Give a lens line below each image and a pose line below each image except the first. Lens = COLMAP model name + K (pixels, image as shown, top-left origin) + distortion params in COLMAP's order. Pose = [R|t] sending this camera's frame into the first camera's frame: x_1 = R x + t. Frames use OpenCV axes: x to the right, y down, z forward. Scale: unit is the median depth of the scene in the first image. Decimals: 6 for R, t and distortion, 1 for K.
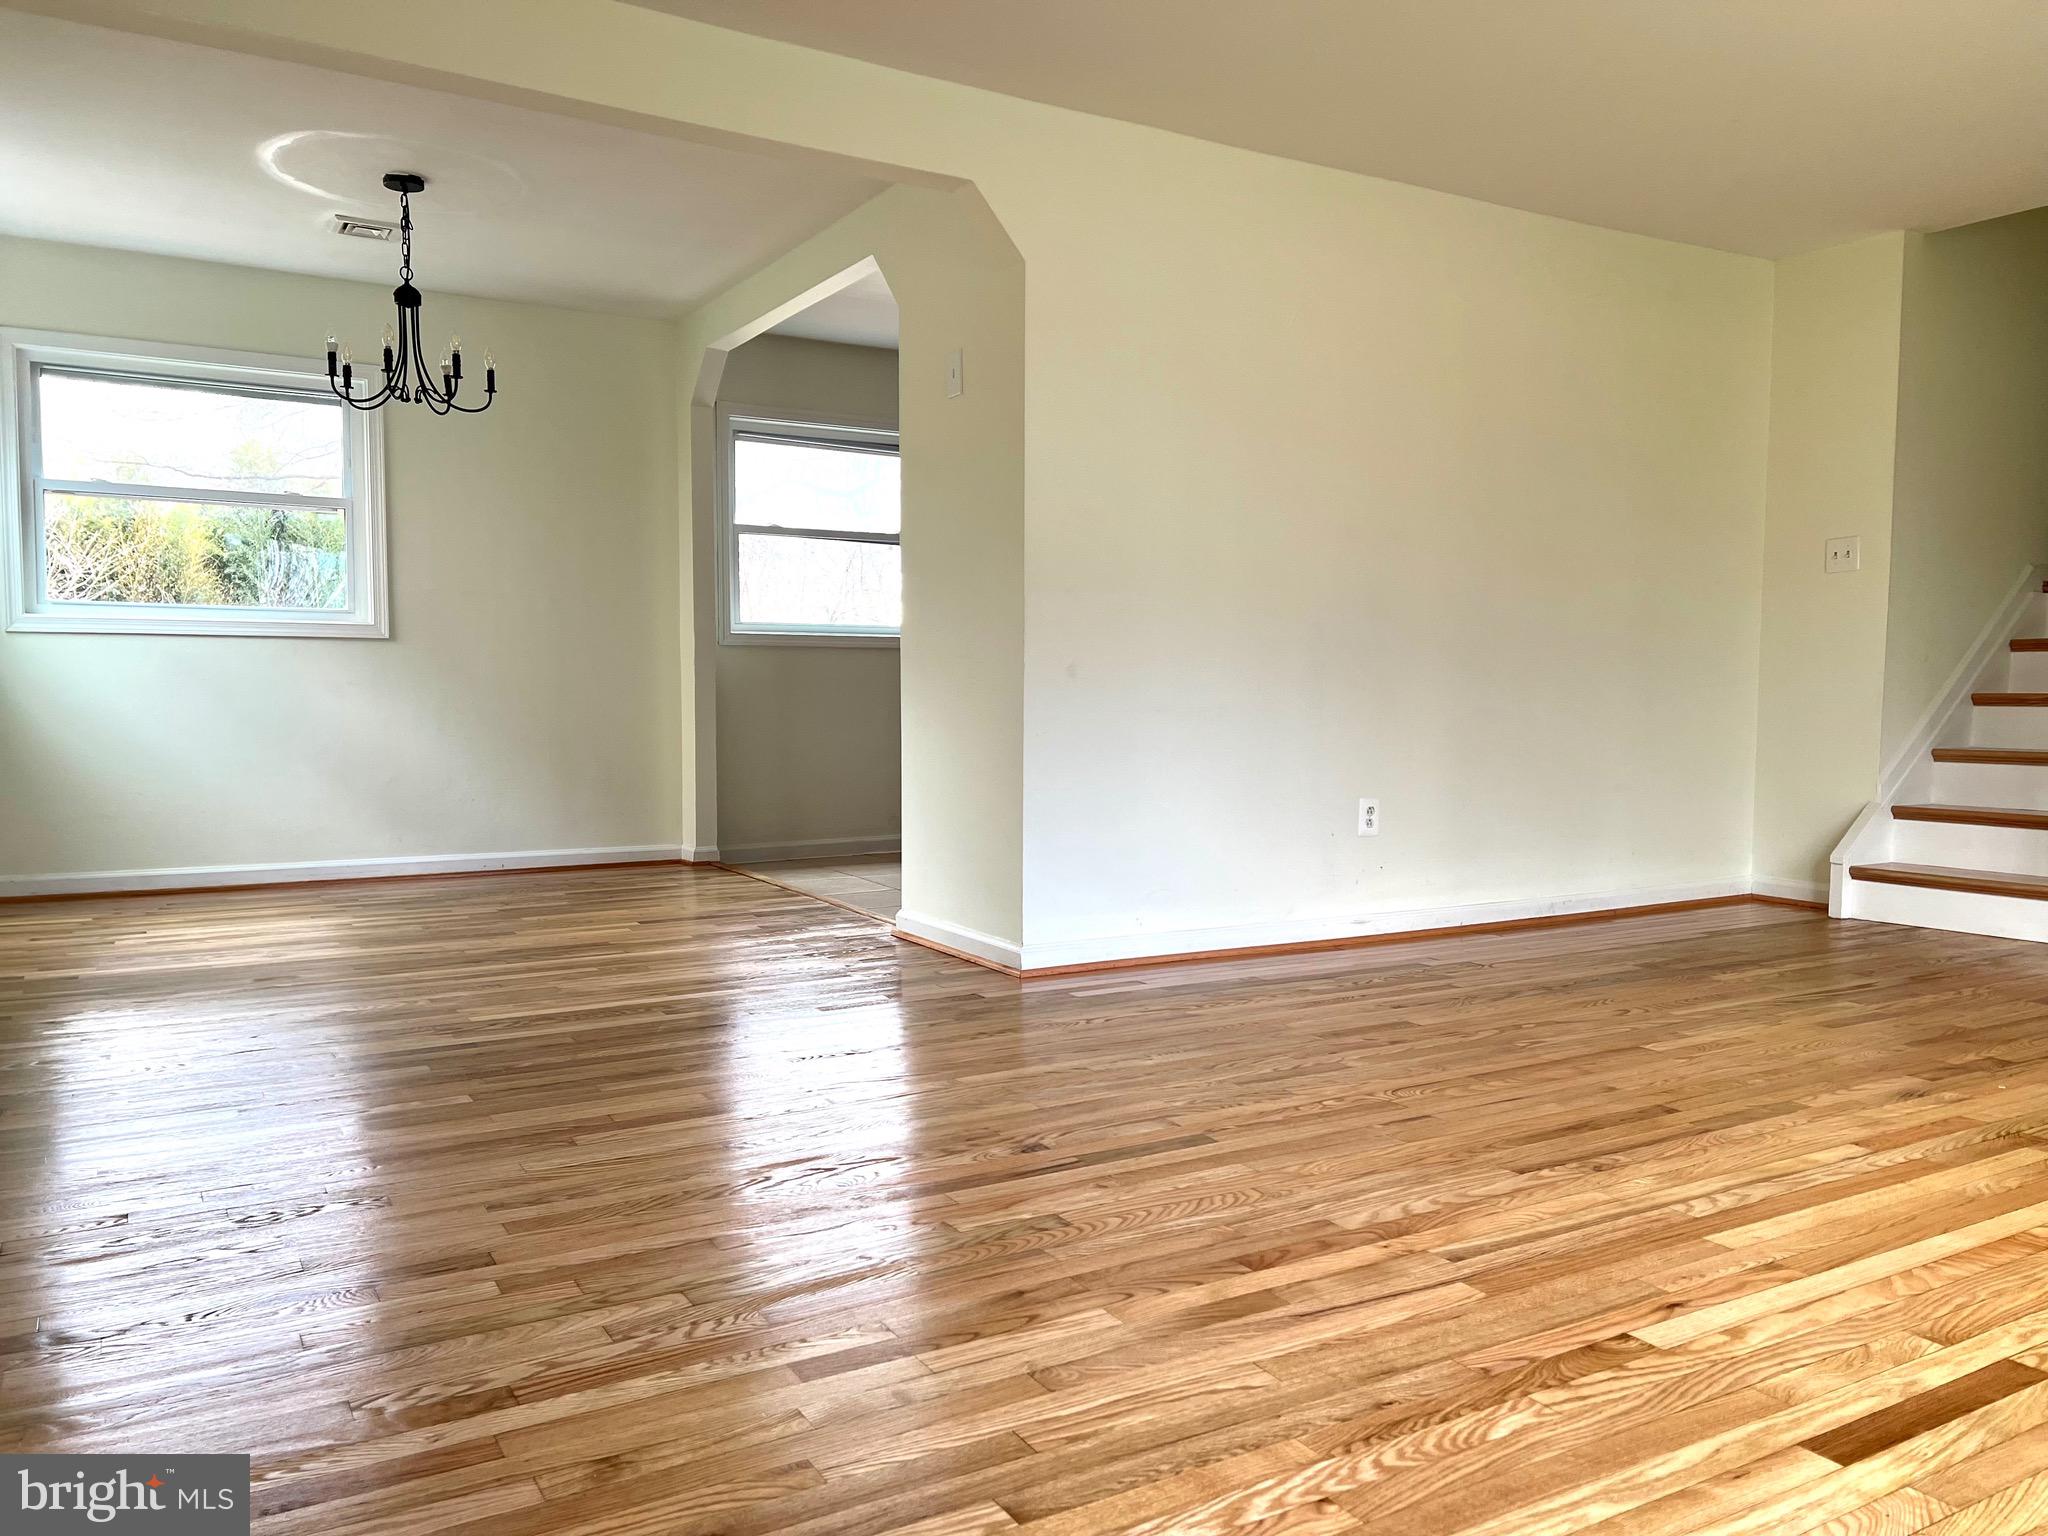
lens RADIAL K [[1518.2, 0, 1028.0], [0, 1518.2, 761.3], [0, 0, 1]] dist [0.041185, -0.035106]
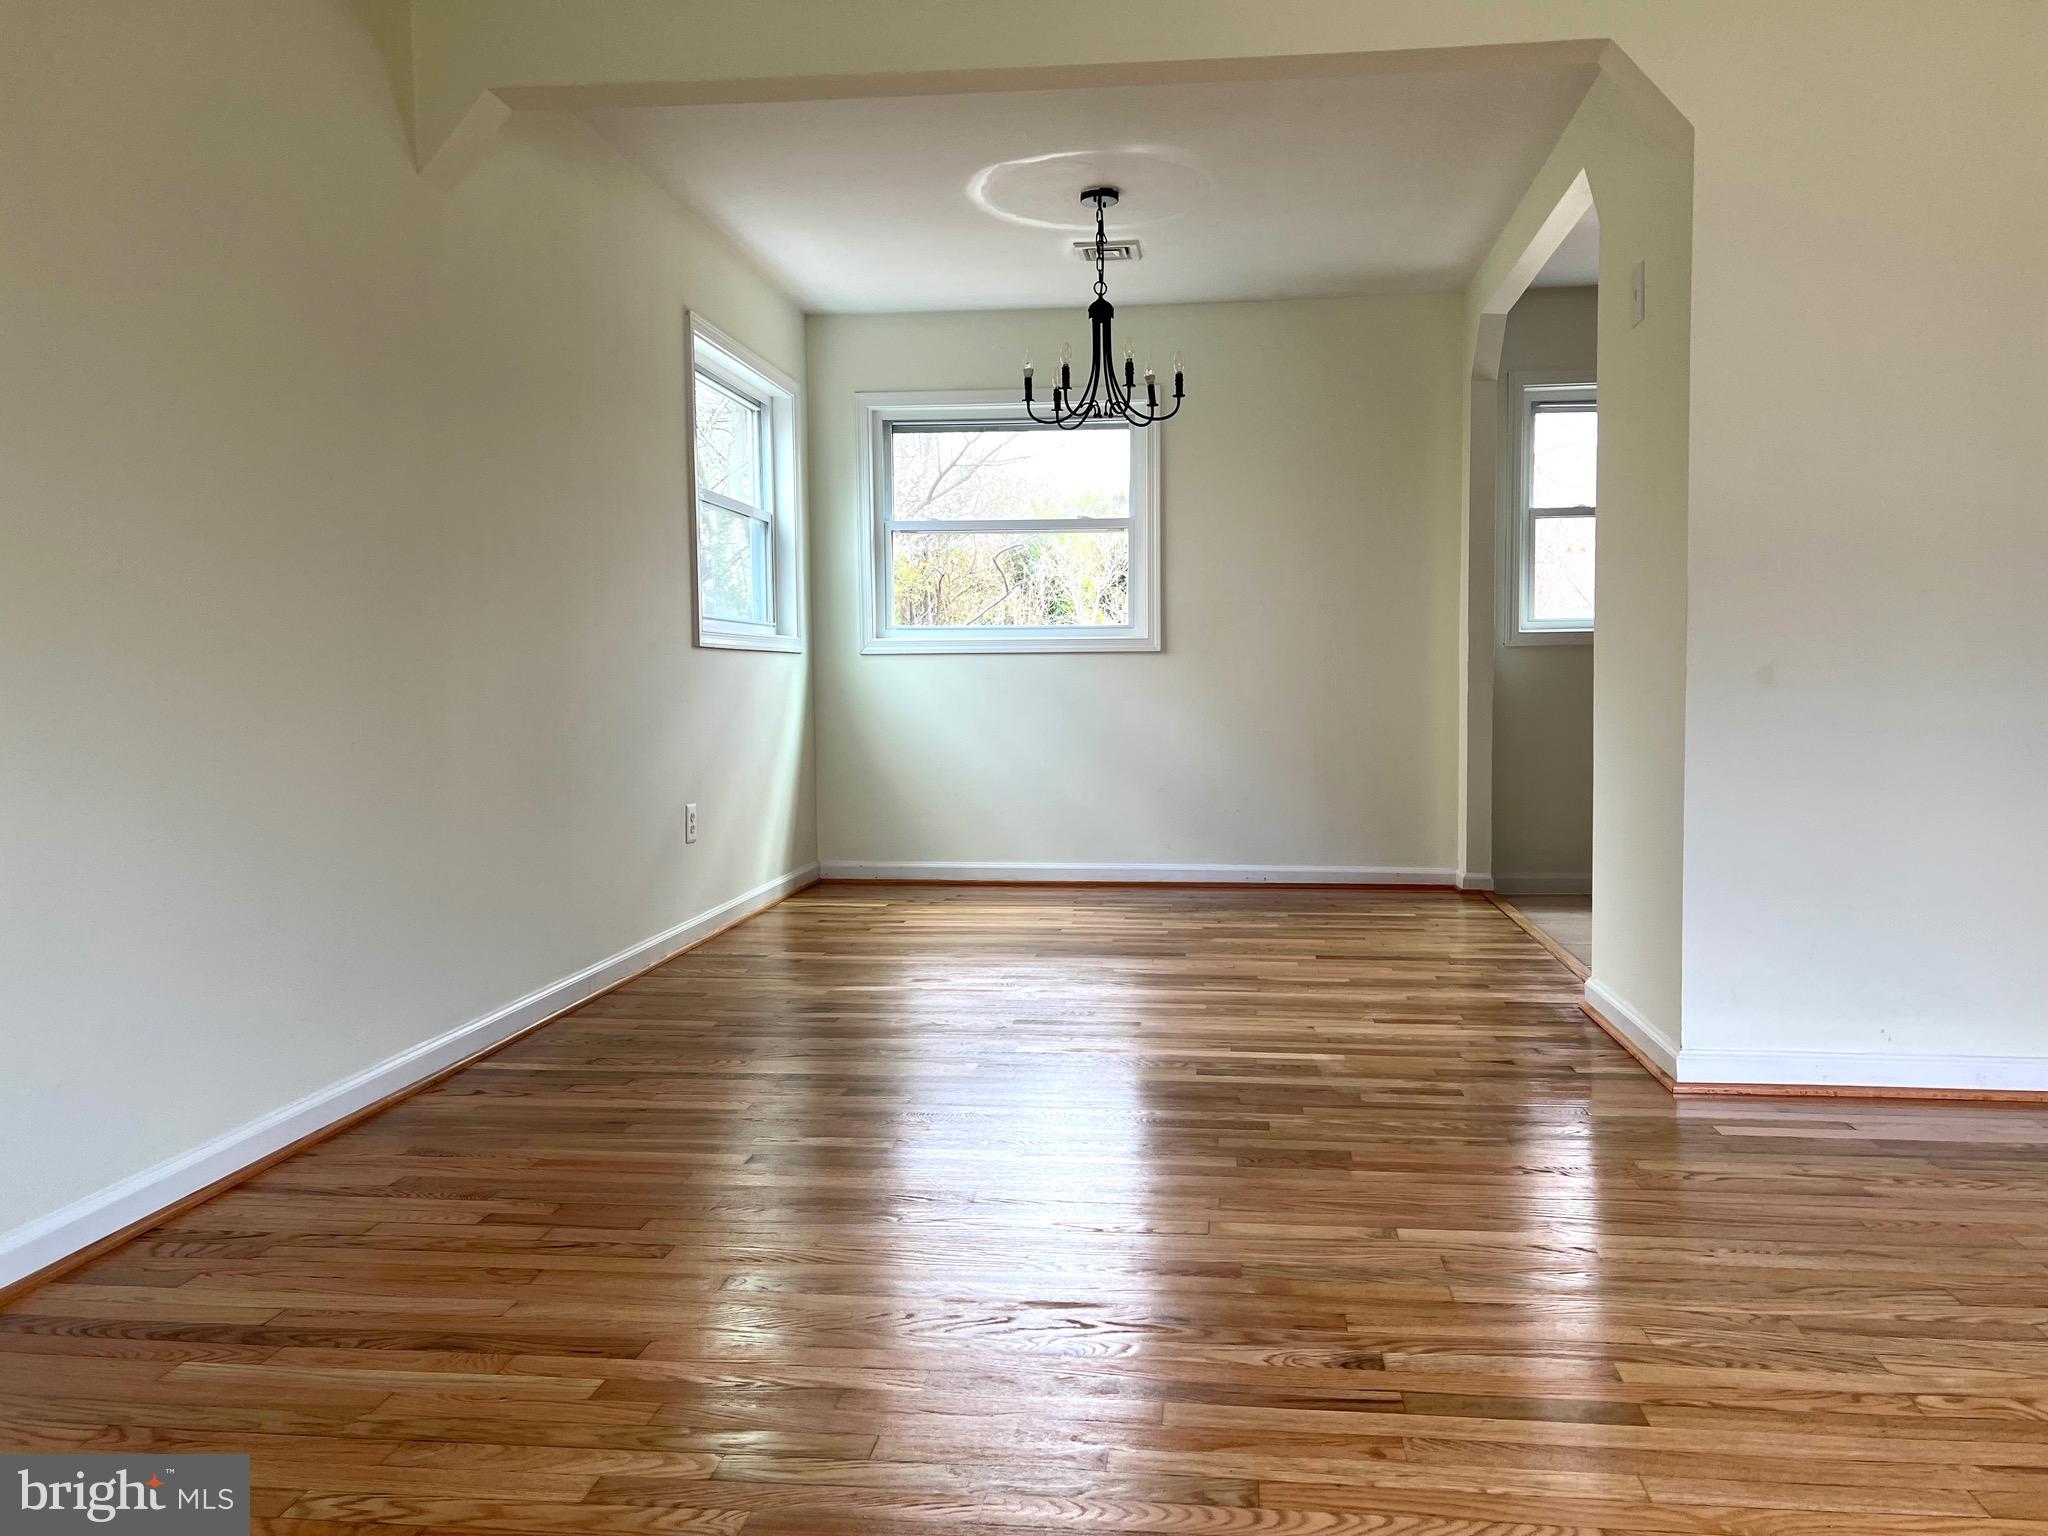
lens RADIAL K [[1518.2, 0, 1018.4], [0, 1518.2, 783.7], [0, 0, 1]] dist [0.041185, -0.035106]
pose [[0.796663, 0.028829, -0.603736, 0.161403], [-0.018473, 0.999557, 0.023354, -0.018188], [0.604142, -0.007452, 0.796842, 0.173319]]
